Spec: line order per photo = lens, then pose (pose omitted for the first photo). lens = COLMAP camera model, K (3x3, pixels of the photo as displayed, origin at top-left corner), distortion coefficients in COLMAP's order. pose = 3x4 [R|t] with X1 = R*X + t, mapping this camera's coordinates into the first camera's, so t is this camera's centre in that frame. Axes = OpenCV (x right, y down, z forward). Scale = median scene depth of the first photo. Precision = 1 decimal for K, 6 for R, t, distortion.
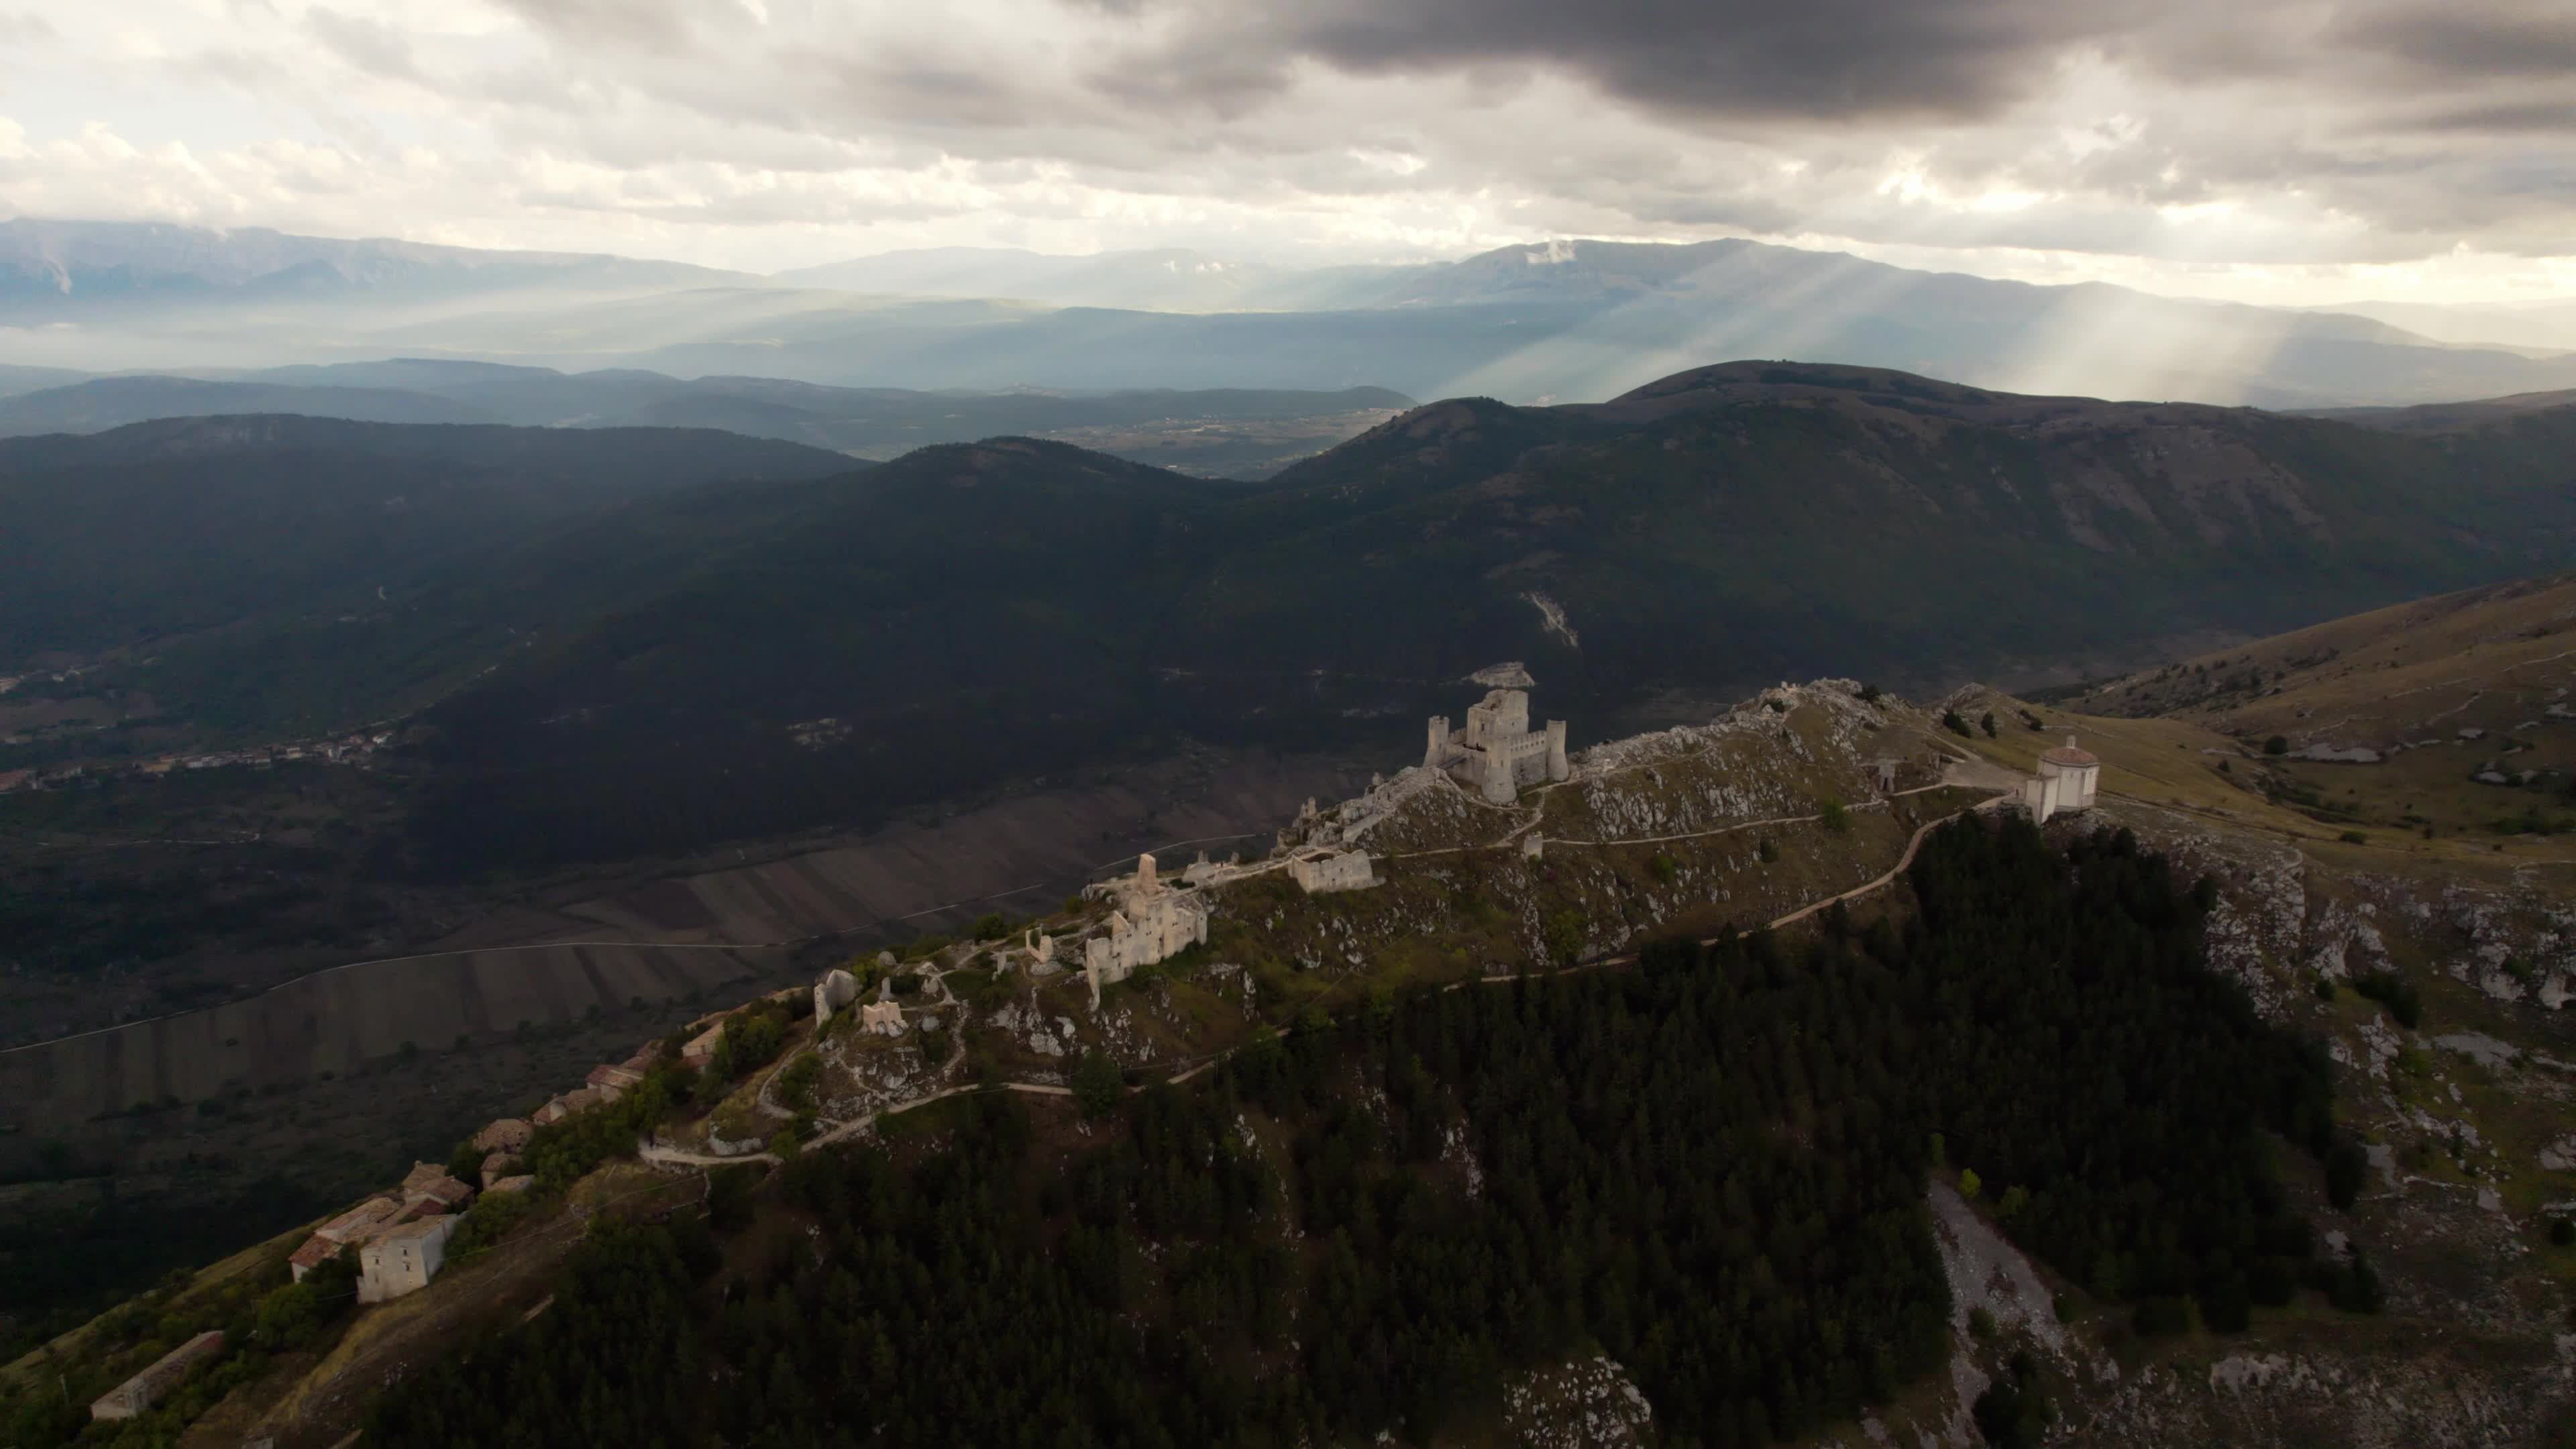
lens RADIAL K [[1667.2, 0, 1278.4], [0, 1667.2, 725.1], [0, 0, 1]] dist [-0.076286, 0.067004]
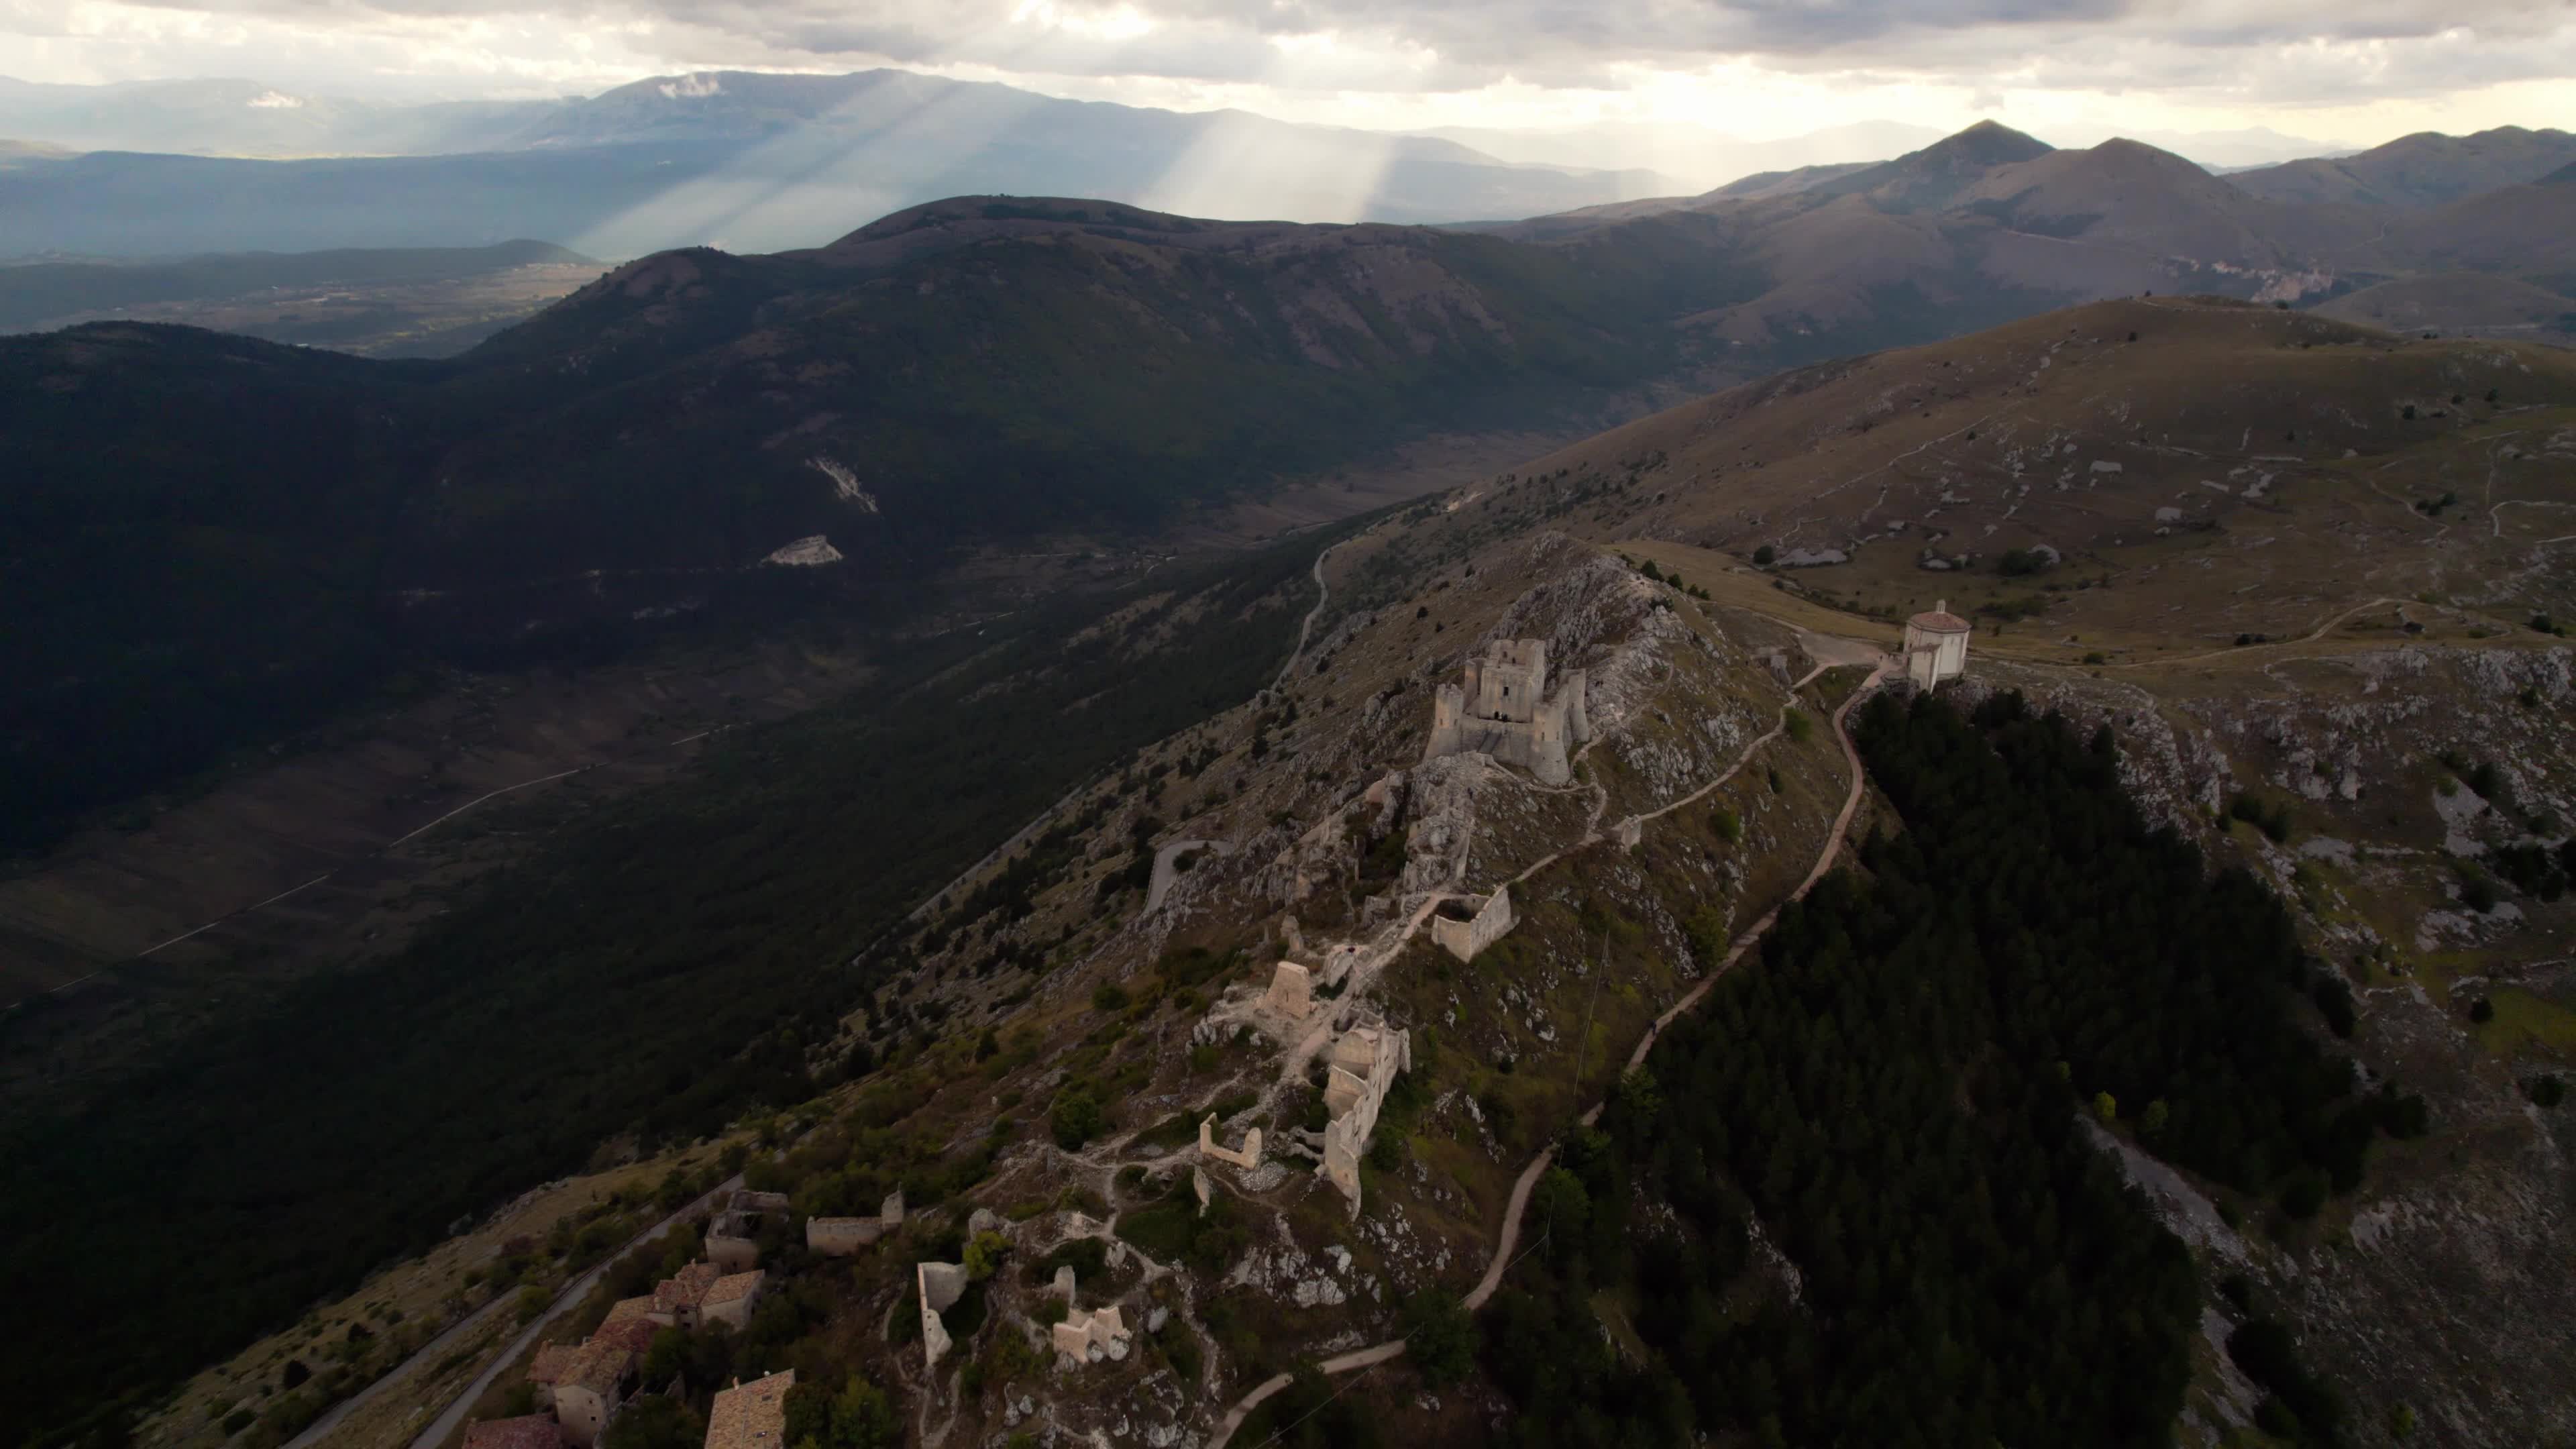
lens RADIAL K [[1667.2, 0, 1280.9], [0, 1667.2, 732.0], [0, 0, 1]] dist [-0.076286, 0.067004]
pose [[0.884505, -0.161450, 0.437704, -0.287284], [0.118312, 0.985166, 0.124303, -0.081006], [-0.451279, -0.058161, 0.890486, 0.298804]]
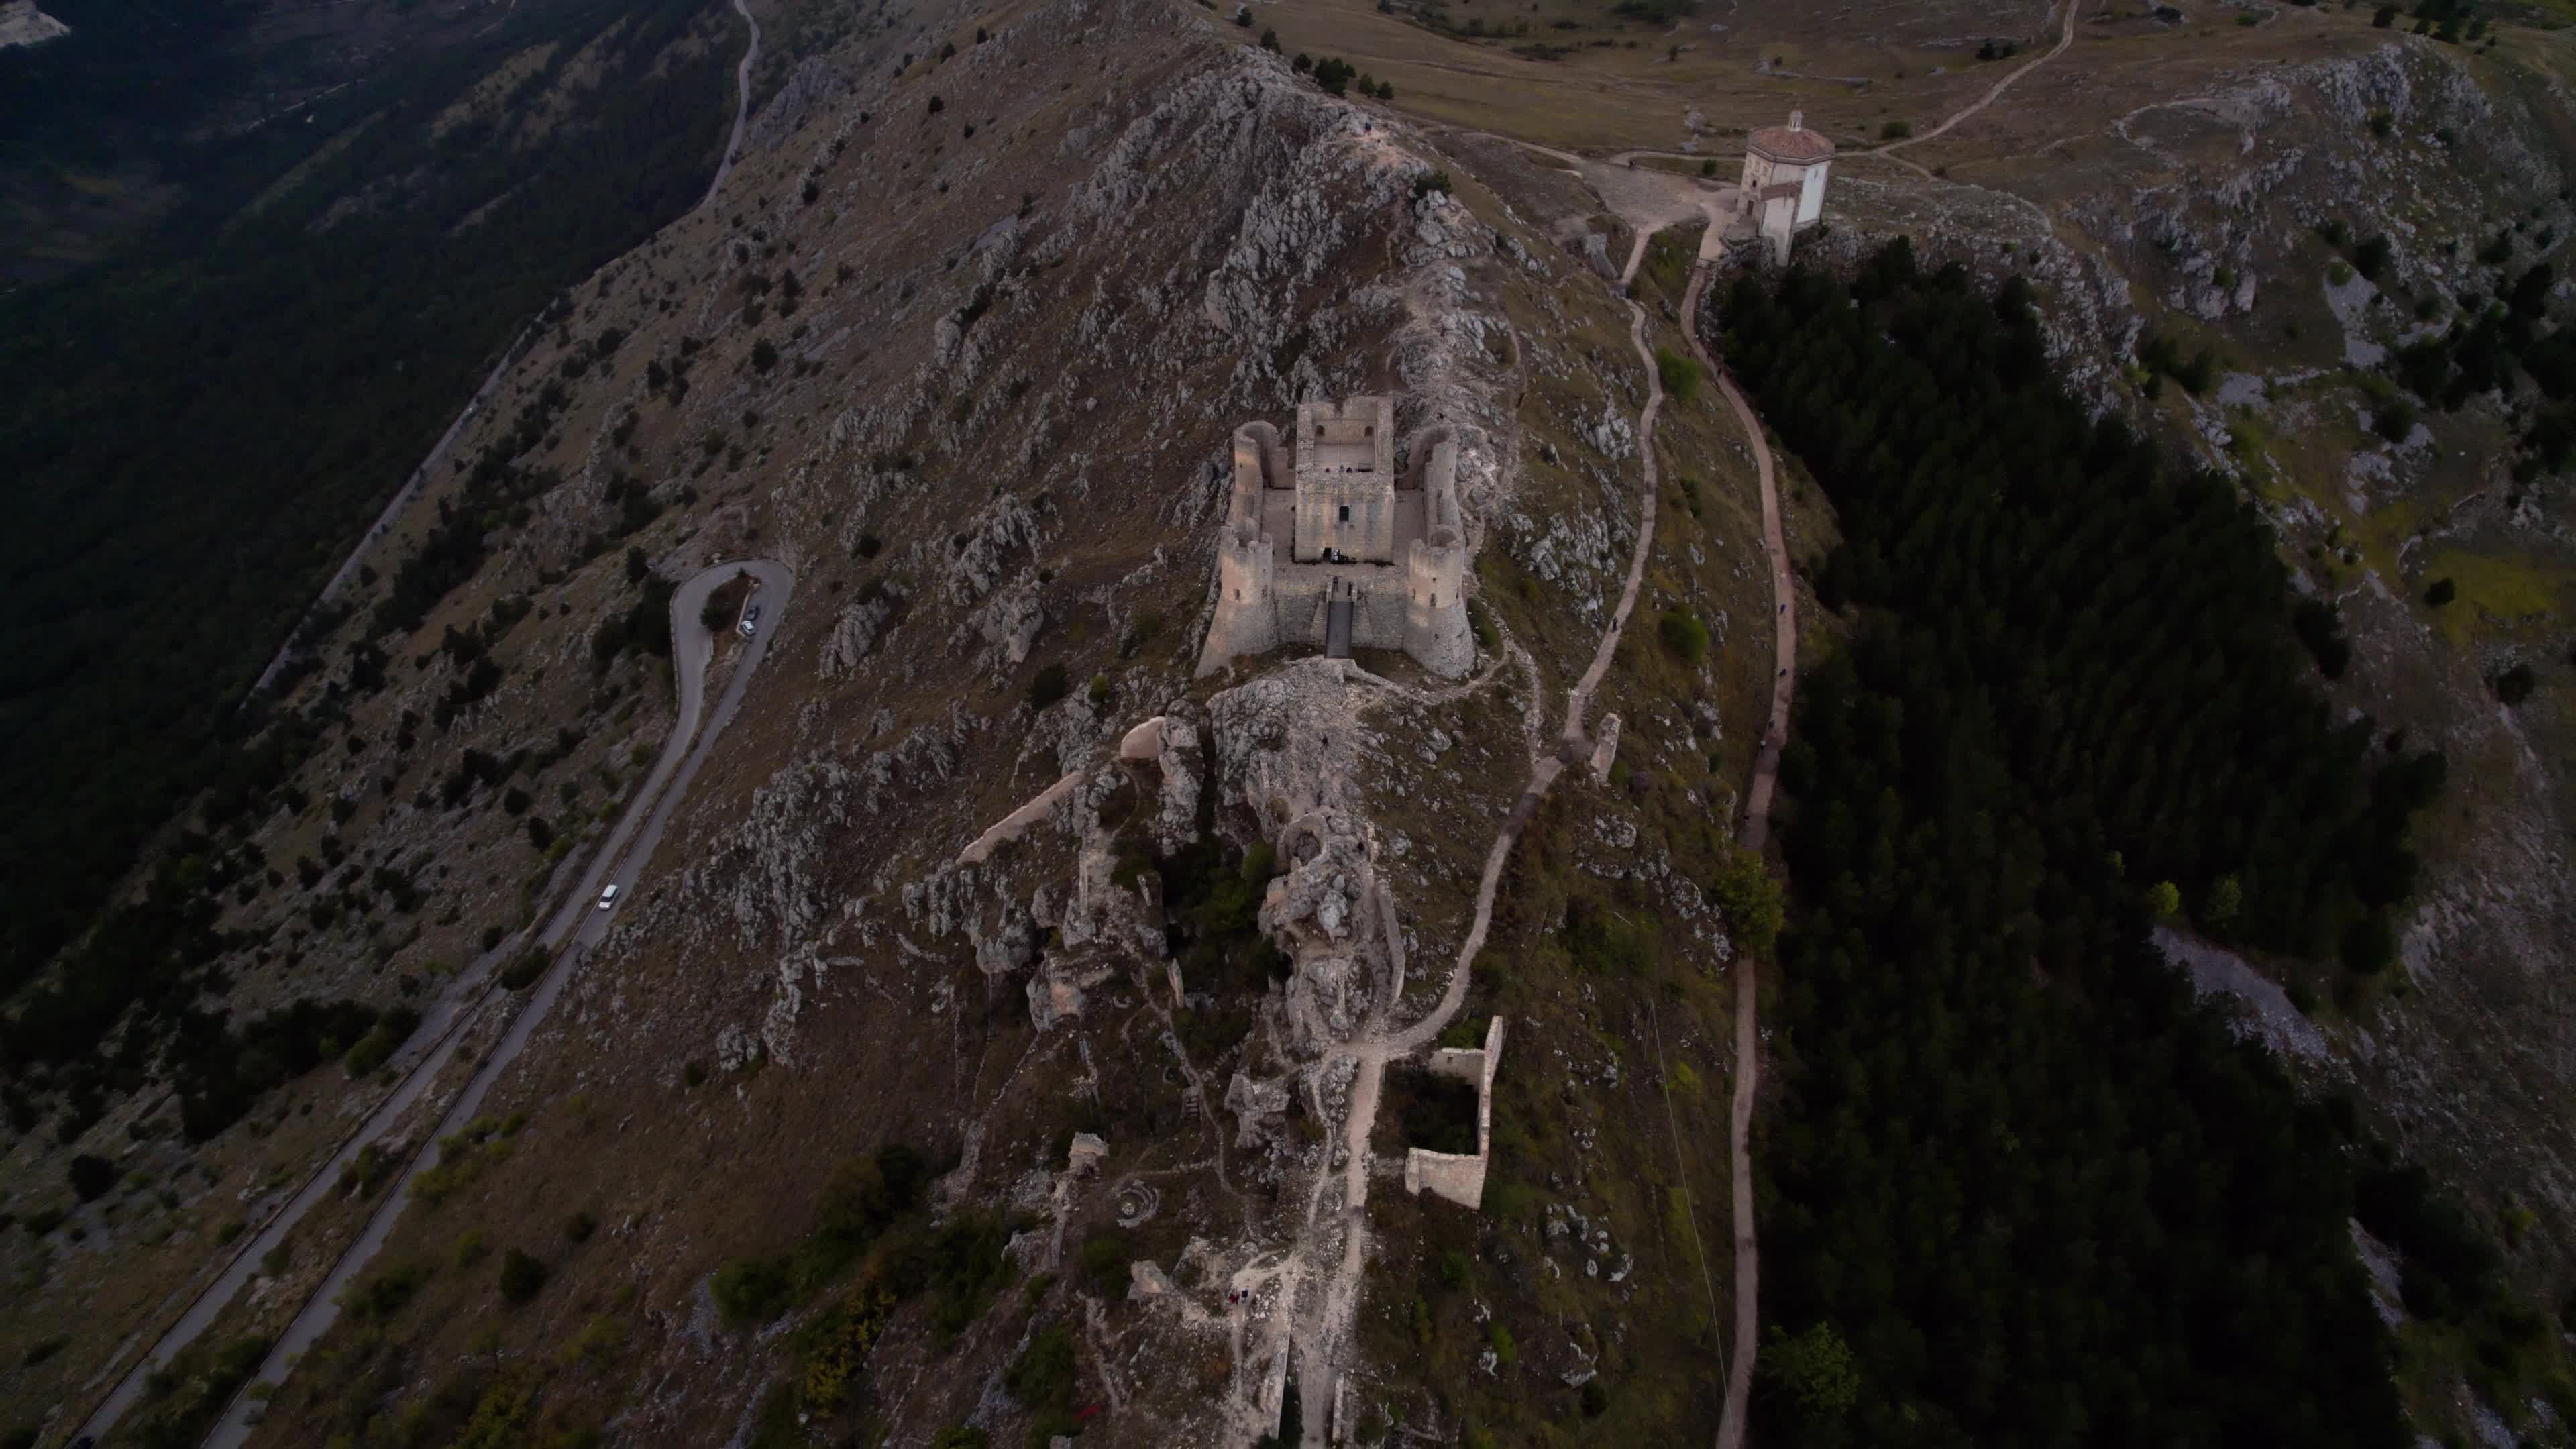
lens RADIAL K [[1667.2, 0, 1285.0], [0, 1667.2, 736.2], [0, 0, 1]] dist [-0.076286, 0.067004]
pose [[0.676578, -0.487355, 0.552021, -0.133114], [0.190646, 0.840021, 0.507955, -0.150683], [-0.711263, -0.238430, 0.661253, 0.632968]]
